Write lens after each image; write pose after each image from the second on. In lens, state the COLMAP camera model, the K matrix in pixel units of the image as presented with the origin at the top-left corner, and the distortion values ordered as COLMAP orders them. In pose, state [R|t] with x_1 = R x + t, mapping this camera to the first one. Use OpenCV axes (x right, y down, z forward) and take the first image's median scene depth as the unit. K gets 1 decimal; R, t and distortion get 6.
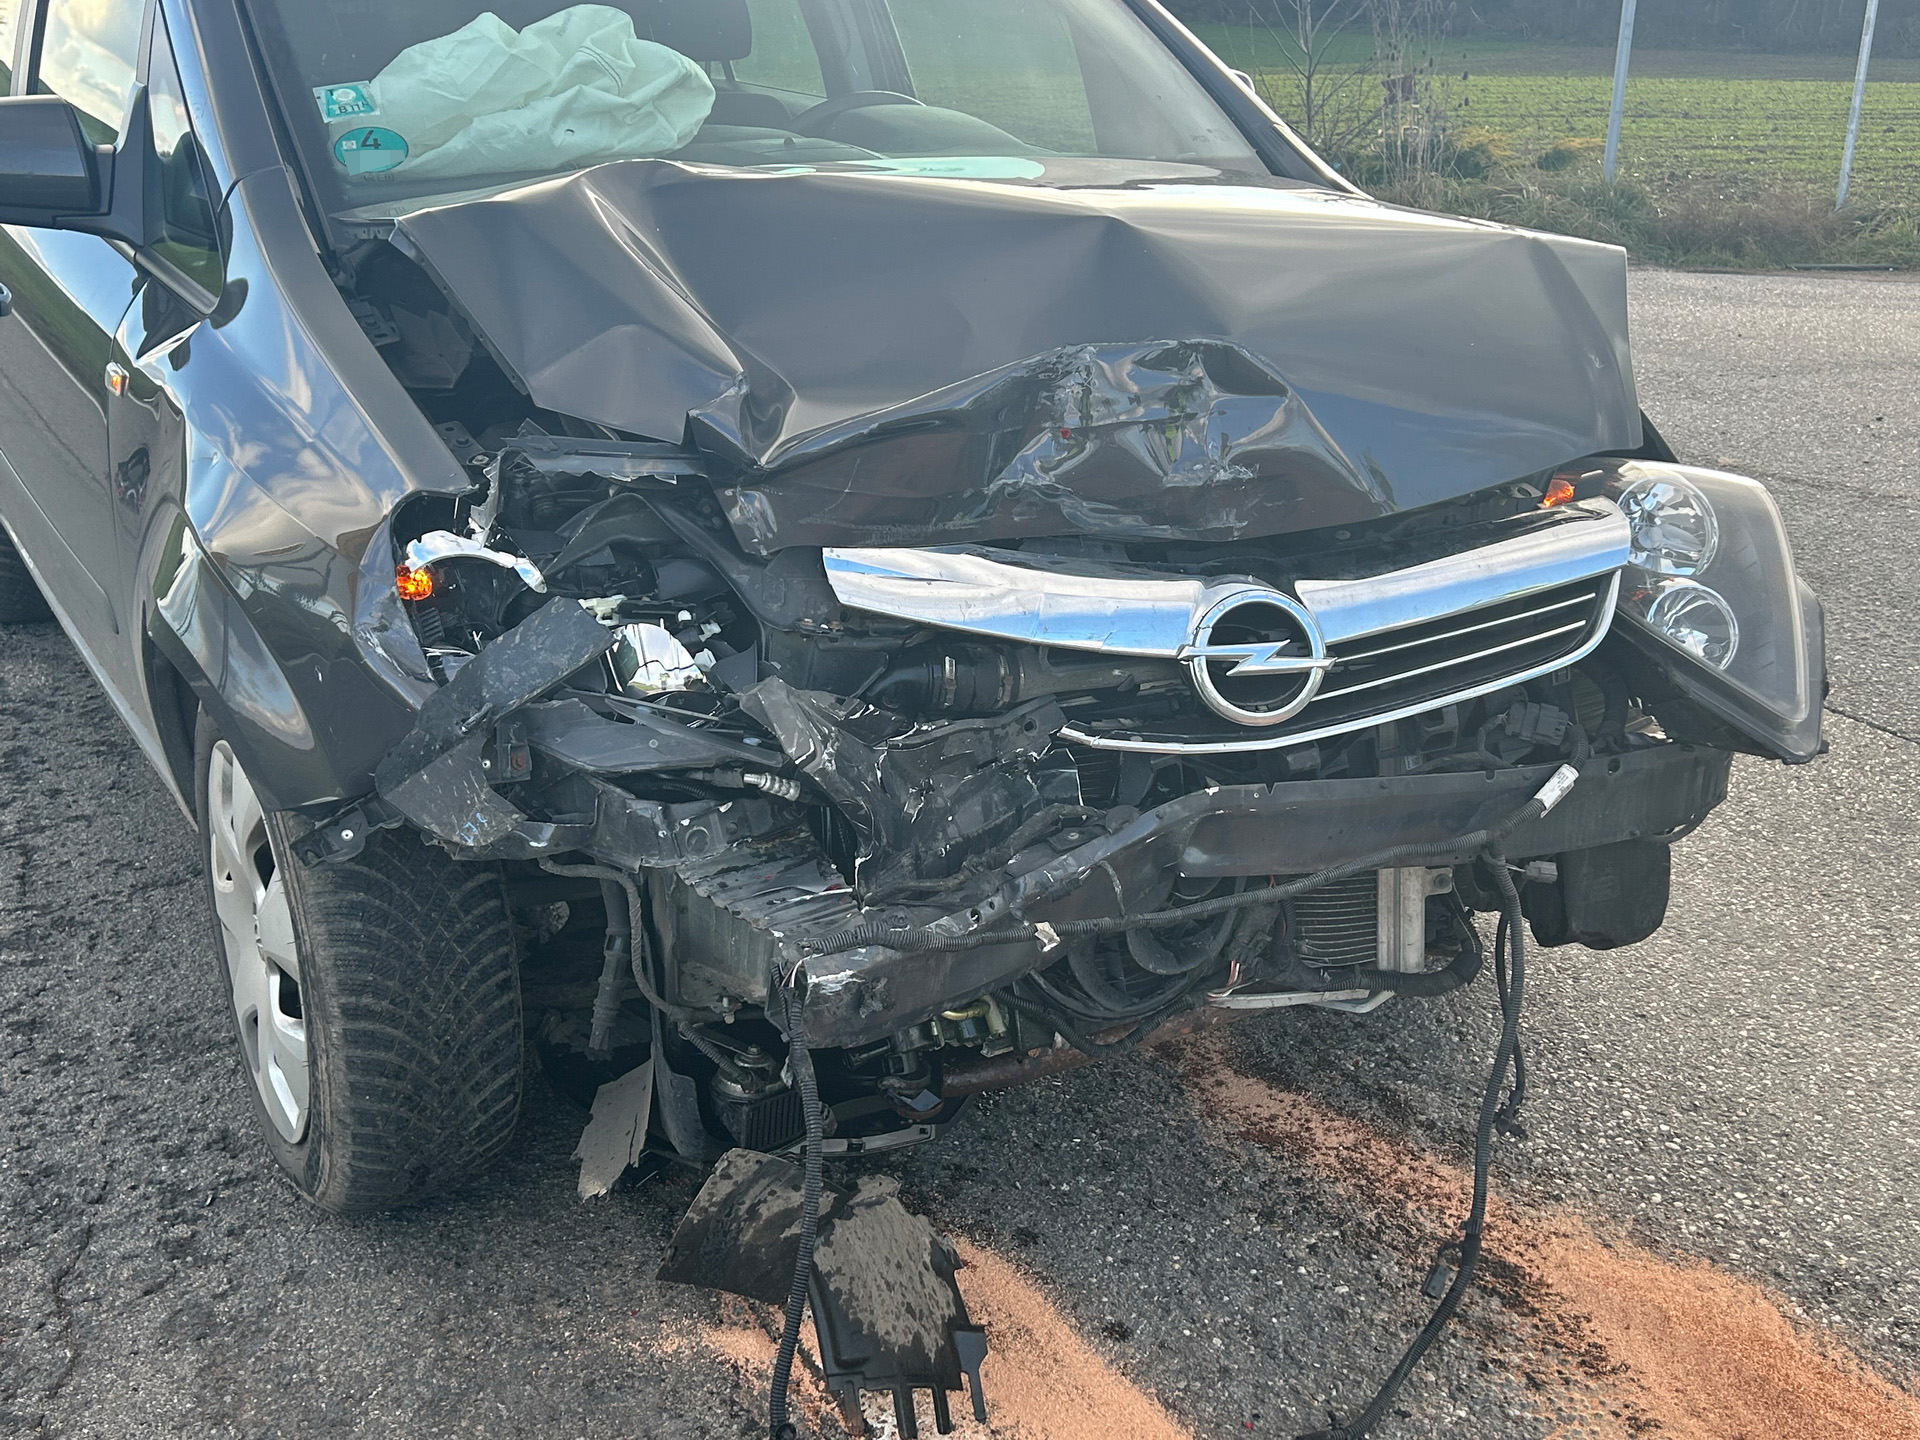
lens RADIAL K [[2169.3, 0, 957.8], [0, 2169.3, 701.4], [0, 0, 1]] dist [0.029104, 0.000000]
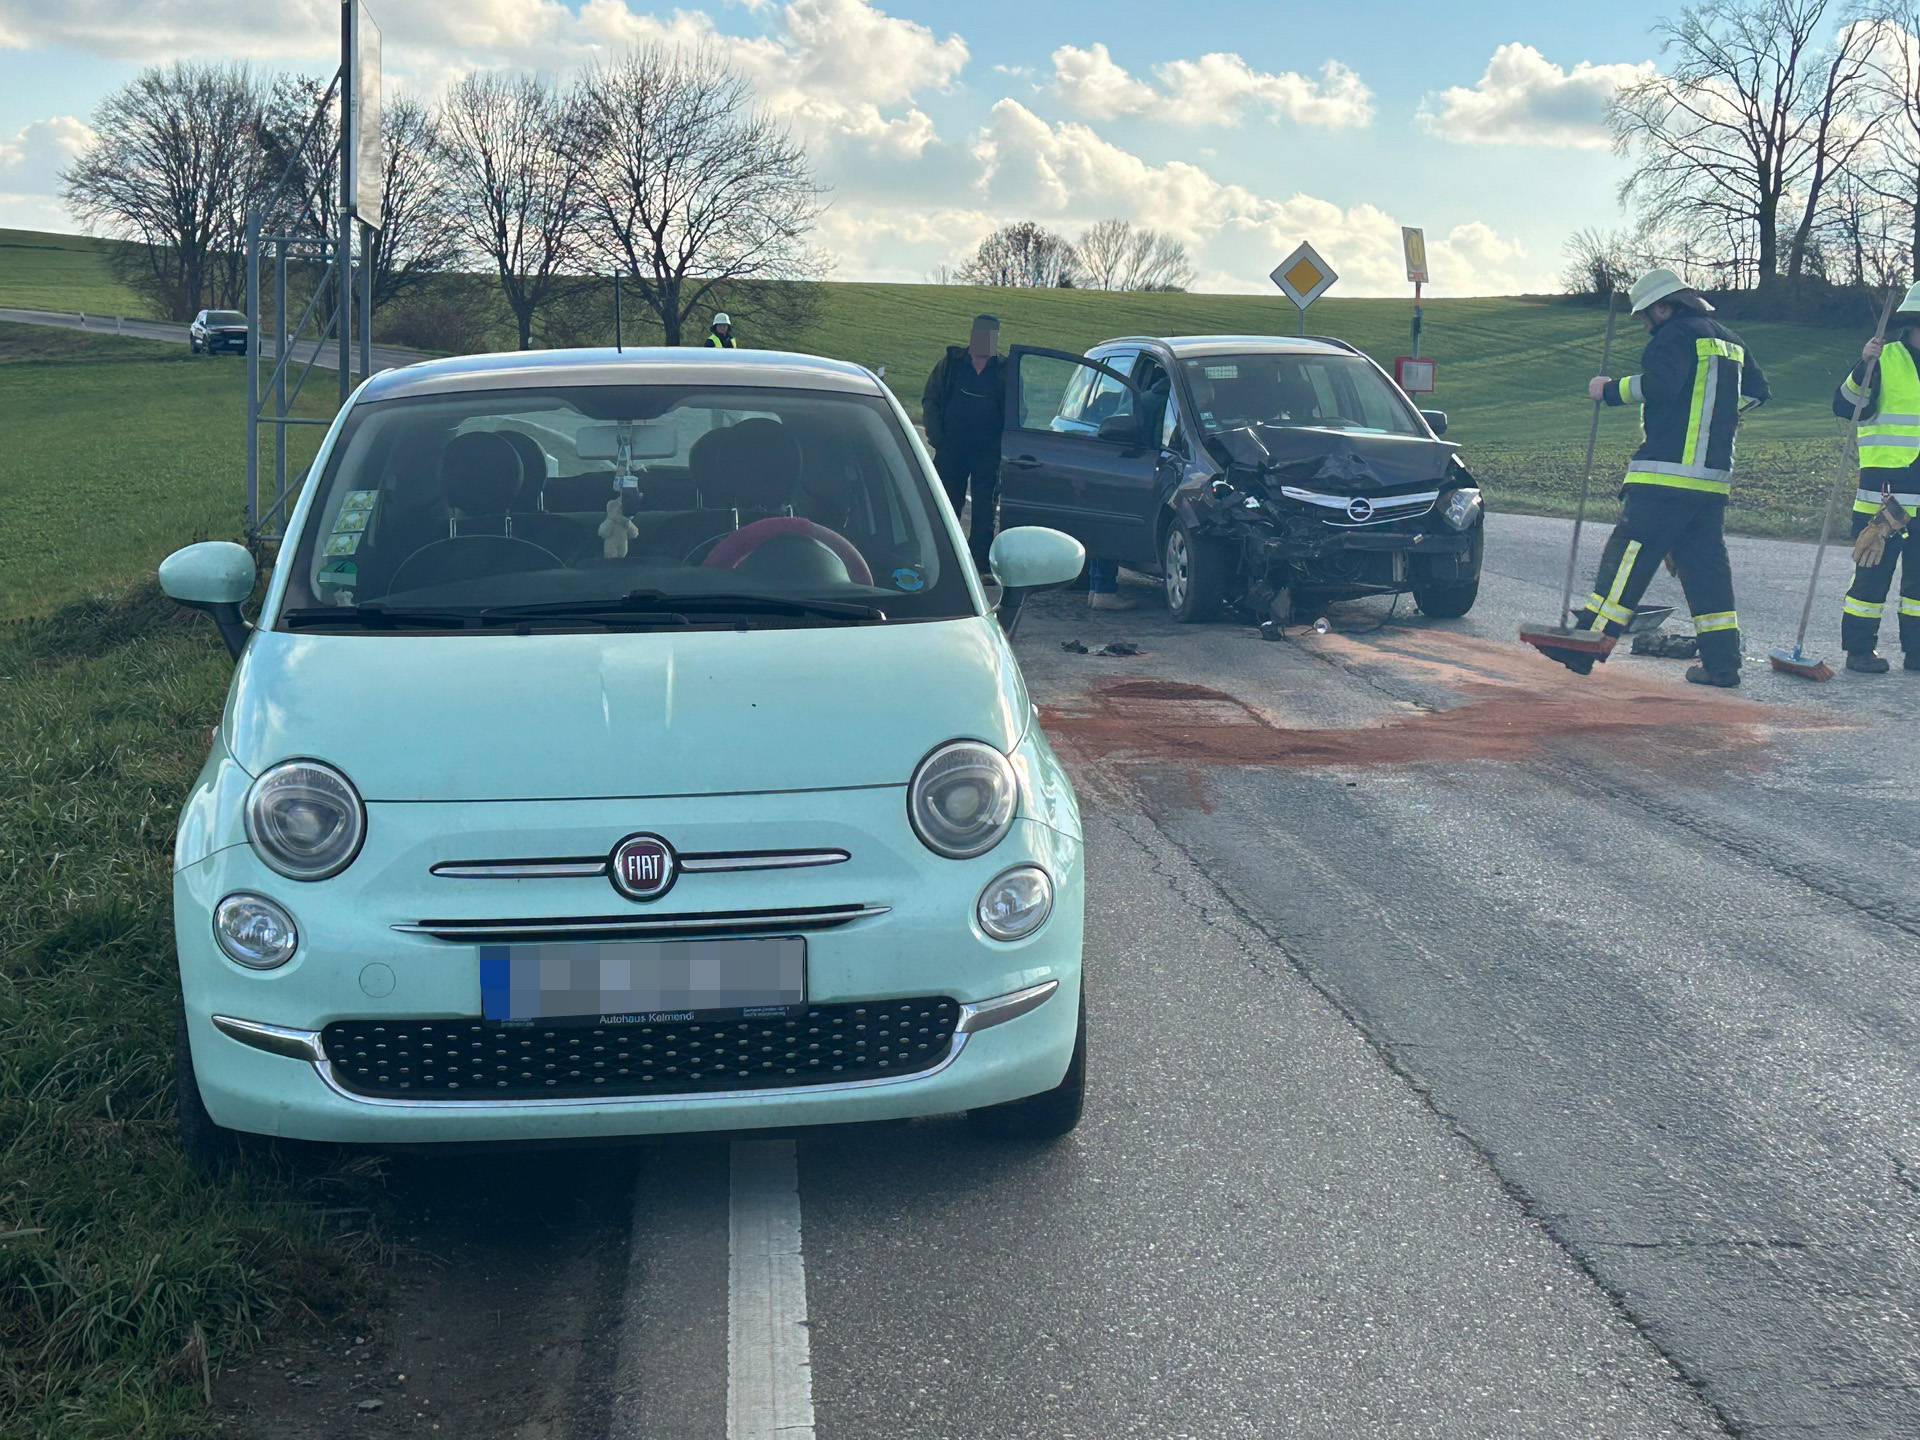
lens RADIAL K [[3127.0, 0, 959.6], [0, 3127.0, 722.1], [0, 0, 1]] dist [0.028356, 0.000000]
pose [[0.950084, 0.035986, -0.309913, 1.662074], [-0.095647, 0.979092, -0.179531, 2.041724], [0.296973, 0.200212, 0.933661, -6.657259]]
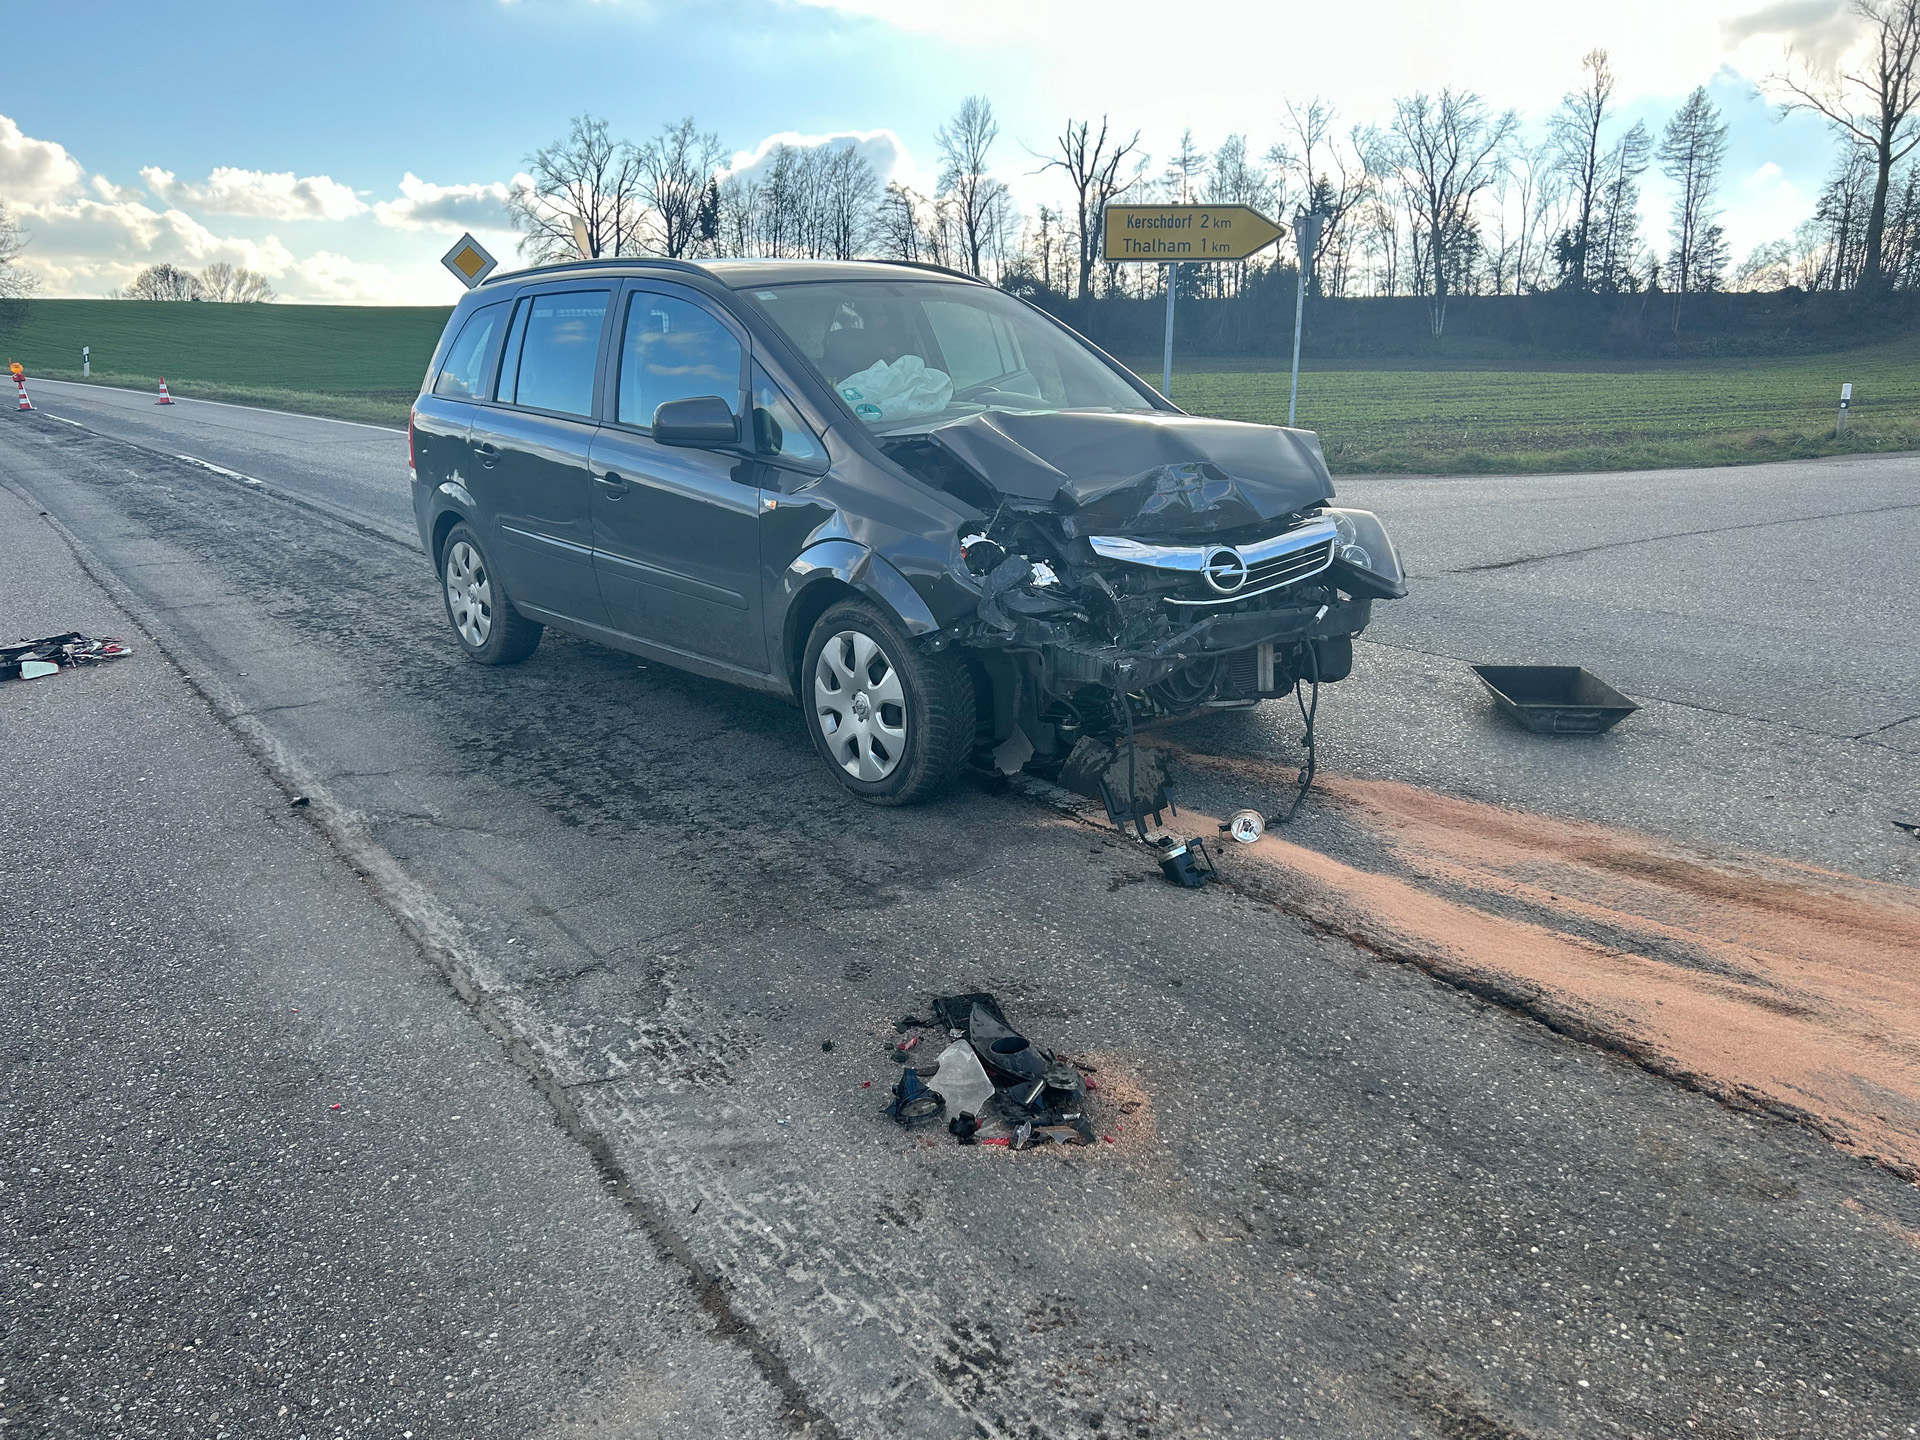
lens RADIAL K [[1451.1, 0, 969.8], [0, 1451.1, 715.2], [0, 0, 1]] dist [0.047861, 0.006970]
pose [[0.982906, -0.069753, 0.170383, -0.544330], [0.078896, 0.995751, -0.047484, 0.238636], [-0.166347, 0.060115, 0.984233, -0.851960]]
